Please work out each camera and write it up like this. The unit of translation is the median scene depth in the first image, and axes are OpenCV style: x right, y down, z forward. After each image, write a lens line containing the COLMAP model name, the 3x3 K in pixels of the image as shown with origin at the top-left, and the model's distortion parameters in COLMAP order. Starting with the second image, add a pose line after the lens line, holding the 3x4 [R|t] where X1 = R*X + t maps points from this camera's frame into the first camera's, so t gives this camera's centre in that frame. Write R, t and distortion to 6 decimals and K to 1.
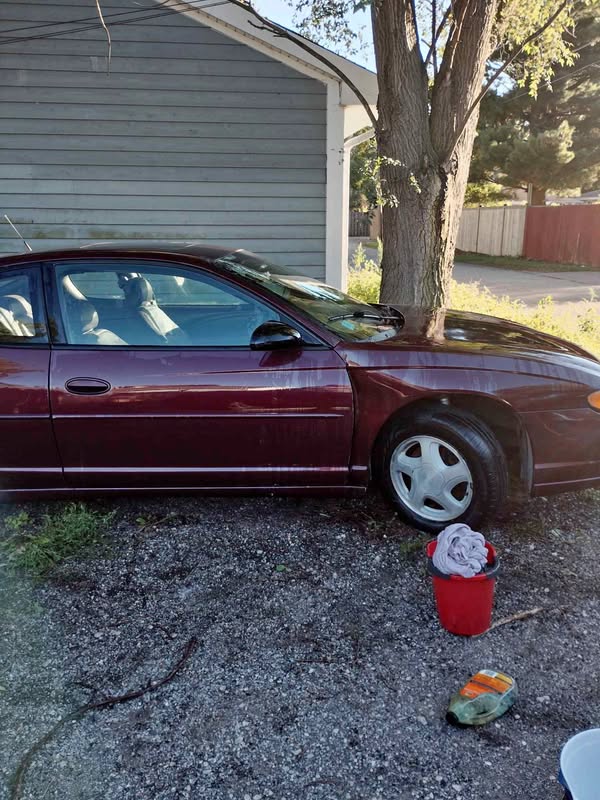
lens RADIAL K [[667.5, 0, 300.3], [0, 667.5, 403.5], [0, 0, 1]] dist [0.080332, -0.091121]
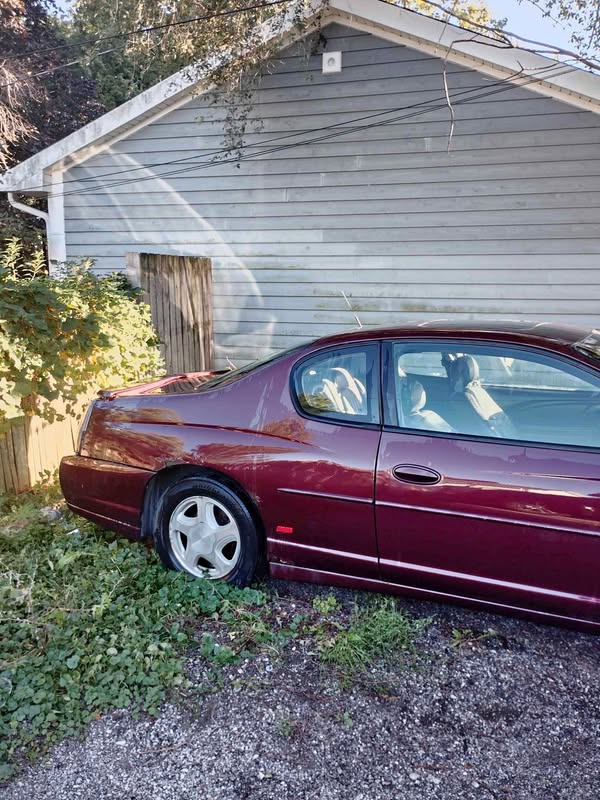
lens RADIAL K [[667.5, 0, 300.3], [0, 667.5, 403.5], [0, 0, 1]] dist [0.080332, -0.091121]
pose [[0.916071, 0.076945, -0.393565, -0.099875], [-0.115707, 0.990395, -0.075694, -0.031944], [0.383960, 0.114879, 0.916175, 0.083321]]
